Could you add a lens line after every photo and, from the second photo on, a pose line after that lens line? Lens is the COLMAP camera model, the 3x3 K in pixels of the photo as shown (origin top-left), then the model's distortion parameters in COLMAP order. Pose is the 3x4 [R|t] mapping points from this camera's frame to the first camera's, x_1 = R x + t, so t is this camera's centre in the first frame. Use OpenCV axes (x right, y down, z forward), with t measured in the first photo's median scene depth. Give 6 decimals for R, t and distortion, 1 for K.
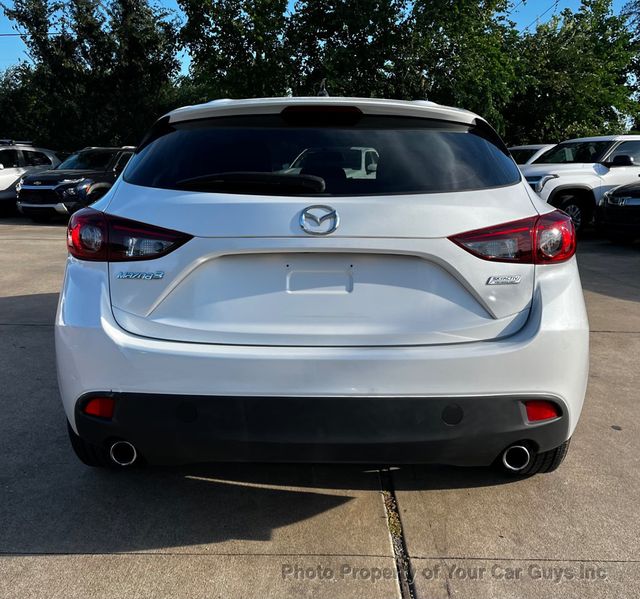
lens RADIAL K [[676.1, 0, 333.3], [0, 676.1, 255.0], [0, 0, 1]] dist [0.019993, 0.000000]
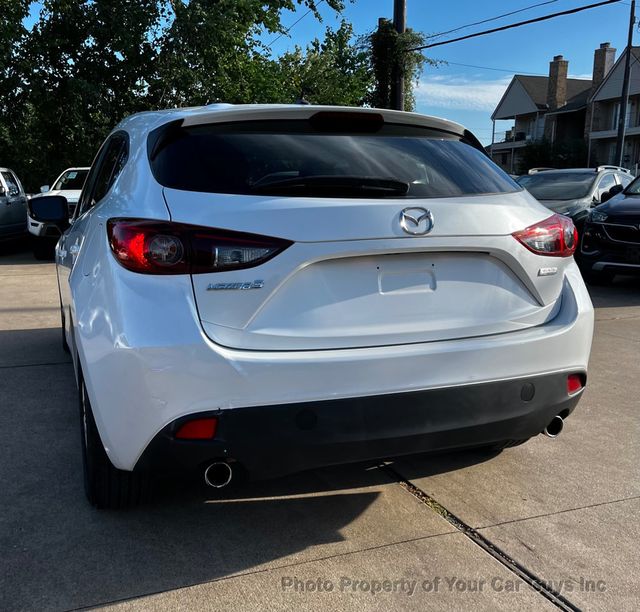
lens RADIAL K [[681.5, 0, 317.2], [0, 681.5, 311.1], [0, 0, 1]] dist [0.018568, 0.000000]
pose [[0.933580, -0.071801, 0.351102, -0.492859], [0.056442, 0.996955, 0.053800, 0.019544], [-0.353896, -0.030410, 0.934790, 0.065403]]
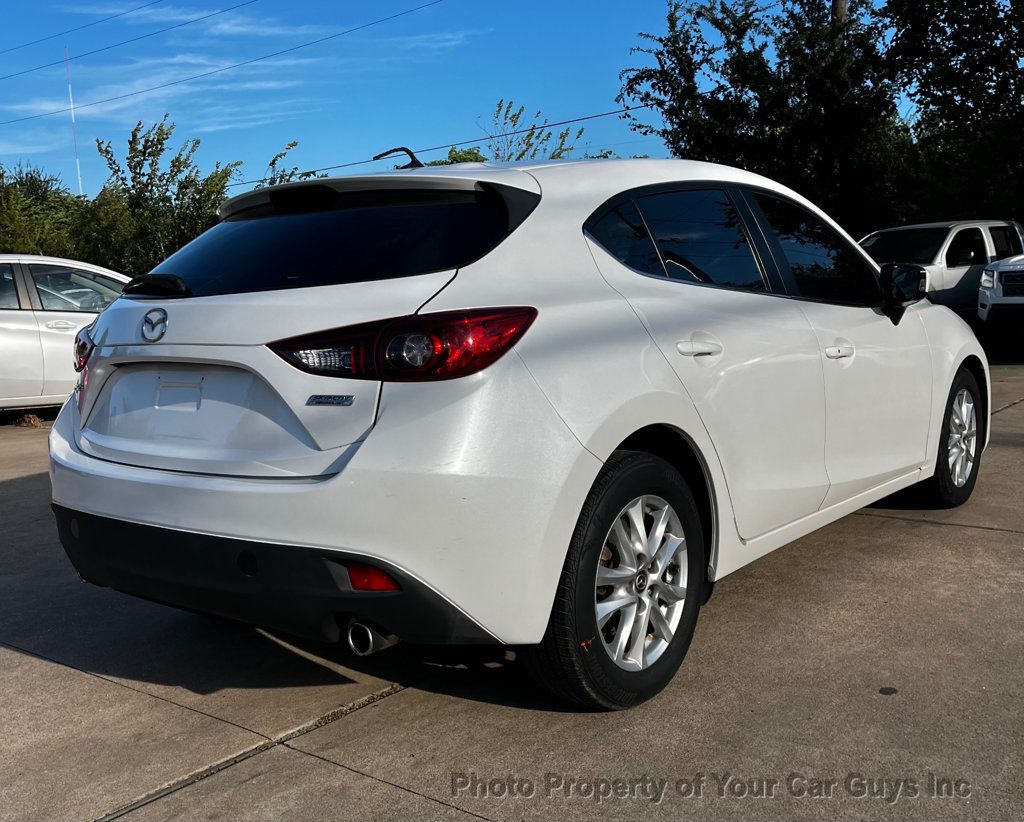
lens RADIAL K [[1053.2, 0, 541.8], [0, 1053.2, 406.2], [0, 0, 1]] dist [0.023242, 0.000000]
pose [[0.790928, 0.027896, -0.611273, 1.122931], [-0.025840, 0.999592, 0.012183, 0.022236], [0.611363, 0.006159, 0.791326, 0.195958]]
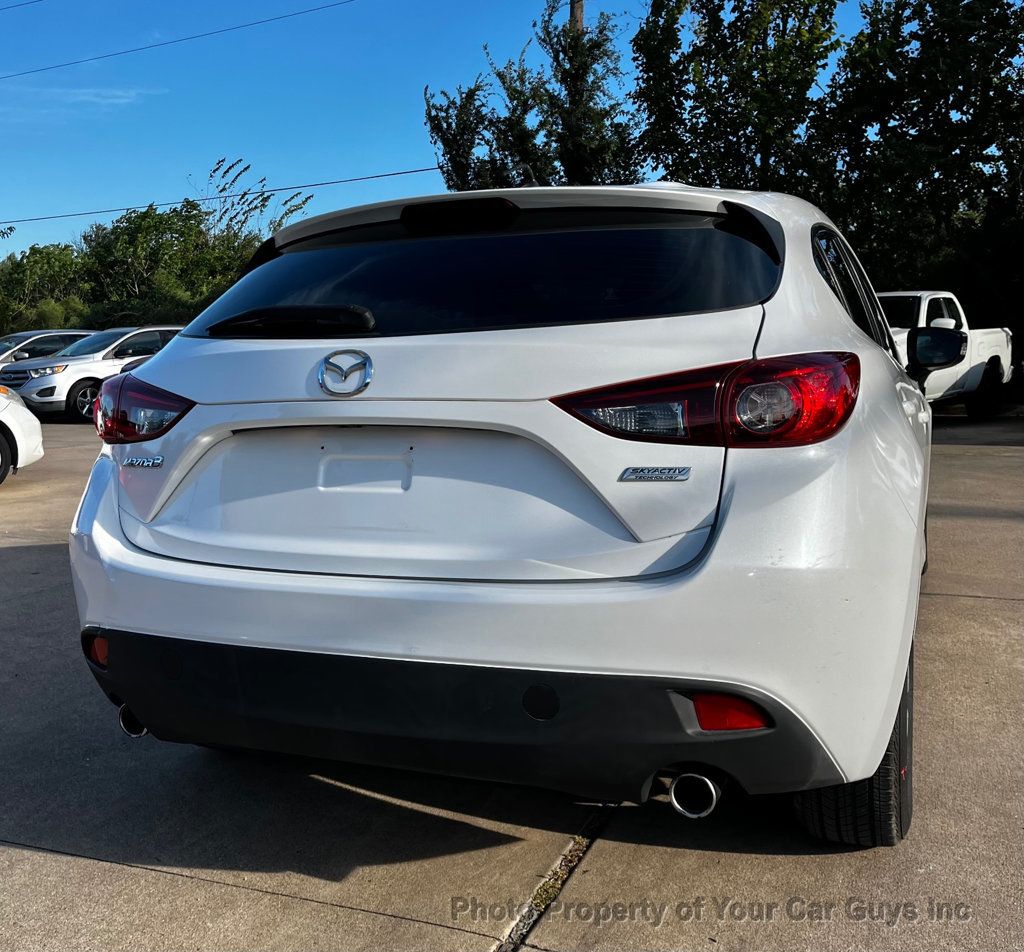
lens RADIAL K [[1041.1, 0, 522.6], [0, 1041.1, 449.9], [0, 0, 1]] dist [0.018896, 0.000000]
pose [[0.930865, 0.002064, -0.365357, 0.445465], [-0.011623, 0.999645, -0.023967, 0.037586], [0.365178, 0.026557, 0.930559, 0.144021]]
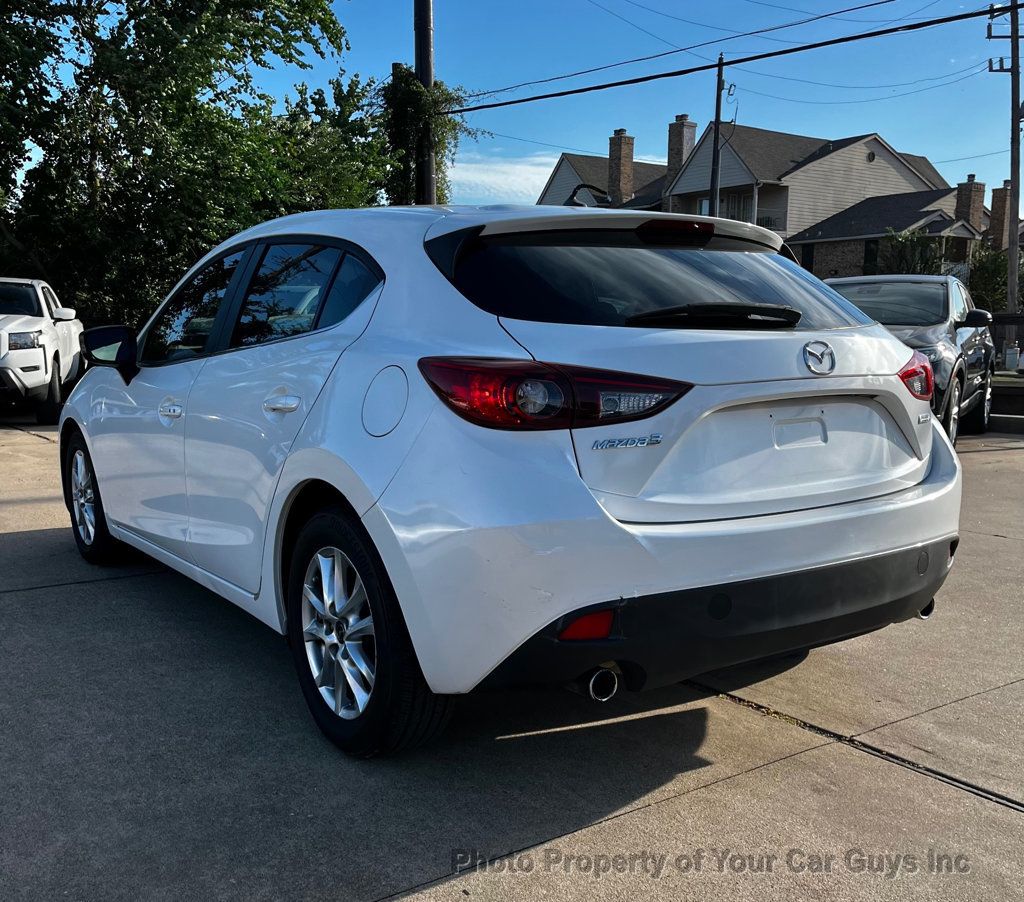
lens RADIAL K [[1014.2, 0, 520.1], [0, 1014.2, 492.4], [0, 0, 1]] dist [0.024043, 0.000000]
pose [[0.826457, -0.101407, 0.553792, -0.965561], [0.078596, 0.994794, 0.064867, 0.003401], [-0.557487, -0.010084, 0.830124, 0.132717]]
